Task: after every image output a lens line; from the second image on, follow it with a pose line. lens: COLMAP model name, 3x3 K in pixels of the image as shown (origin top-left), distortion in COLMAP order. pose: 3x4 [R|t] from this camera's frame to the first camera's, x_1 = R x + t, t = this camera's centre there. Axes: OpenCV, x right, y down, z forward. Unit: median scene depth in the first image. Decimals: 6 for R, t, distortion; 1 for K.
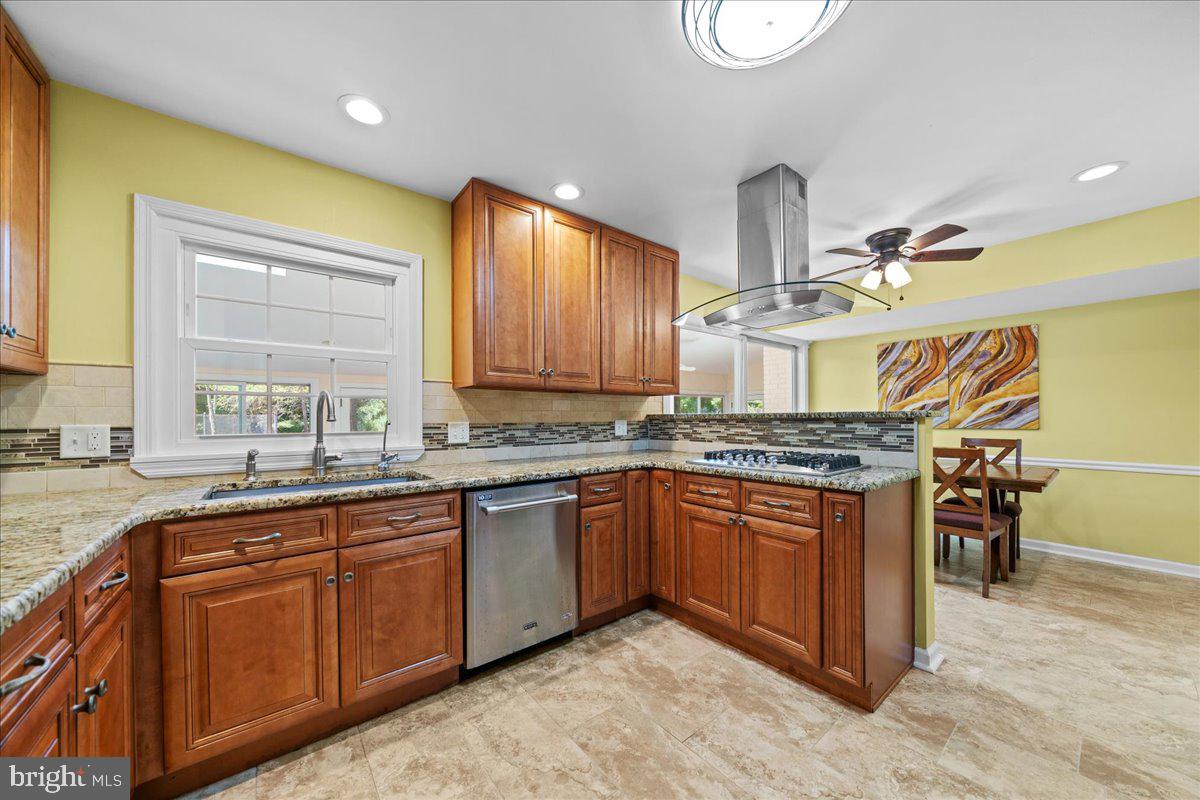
lens RADIAL K [[419.8, 0, 595.5], [0, 419.8, 414.3], [0, 0, 1]] dist [-0.006217, -0.000014]
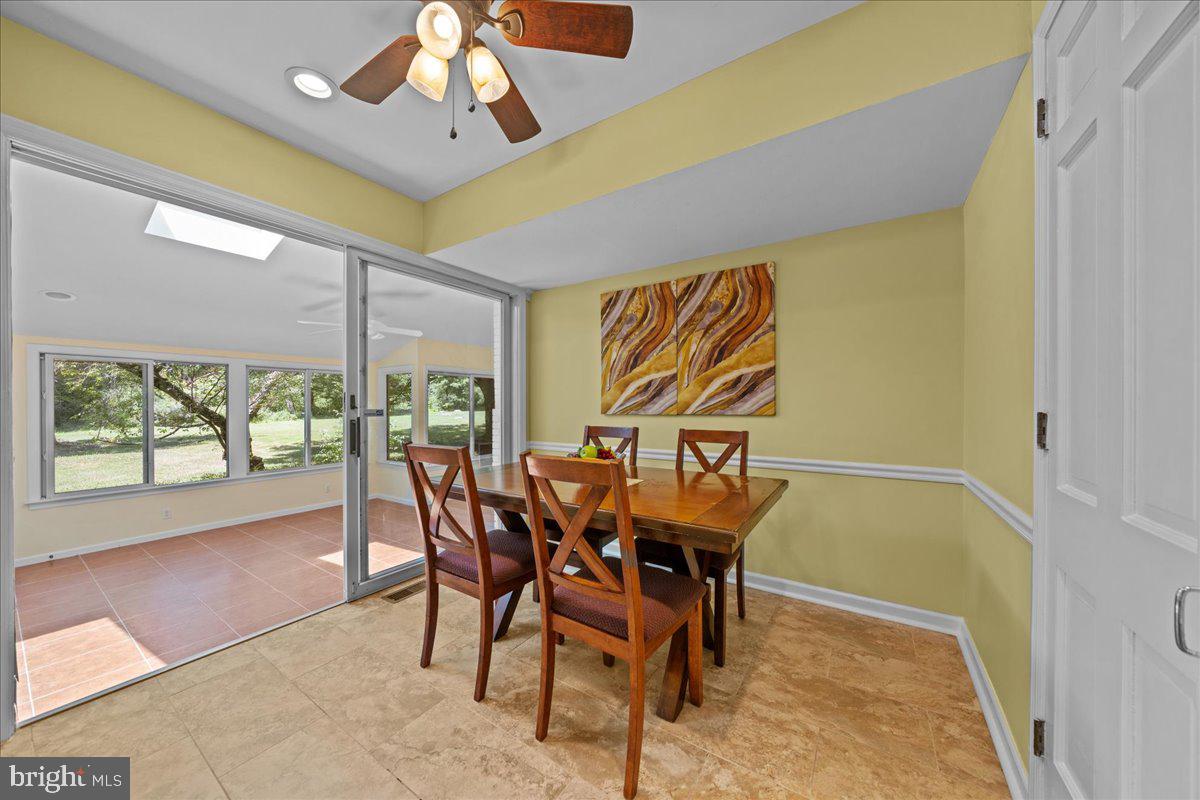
lens RADIAL K [[408.6, 0, 599.2], [0, 408.6, 404.4], [0, 0, 1]] dist [-0.007536, -0.000012]
pose [[0.948608, 0.002285, 0.316447, 0.925623], [-0.004052, 0.999980, 0.004926, 0.025903], [-0.316429, -0.005955, 0.948598, 0.728857]]
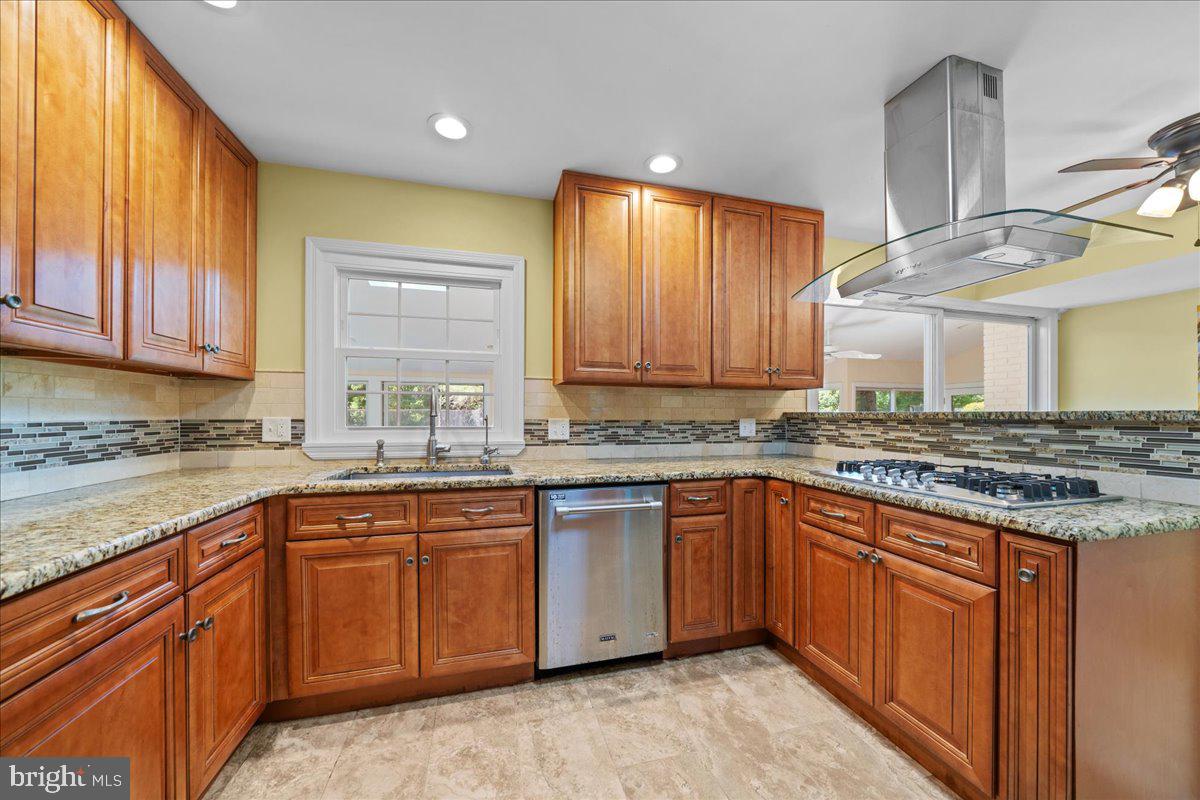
lens RADIAL K [[424.7, 0, 597.0], [0, 424.7, 412.7], [0, 0, 1]] dist [-0.006376, 0.000080]
pose [[0.920186, 0.007861, -0.391404, 0.167601], [-0.006154, 0.999965, 0.005614, -0.001916], [0.391434, -0.002757, 0.920202, 0.109956]]
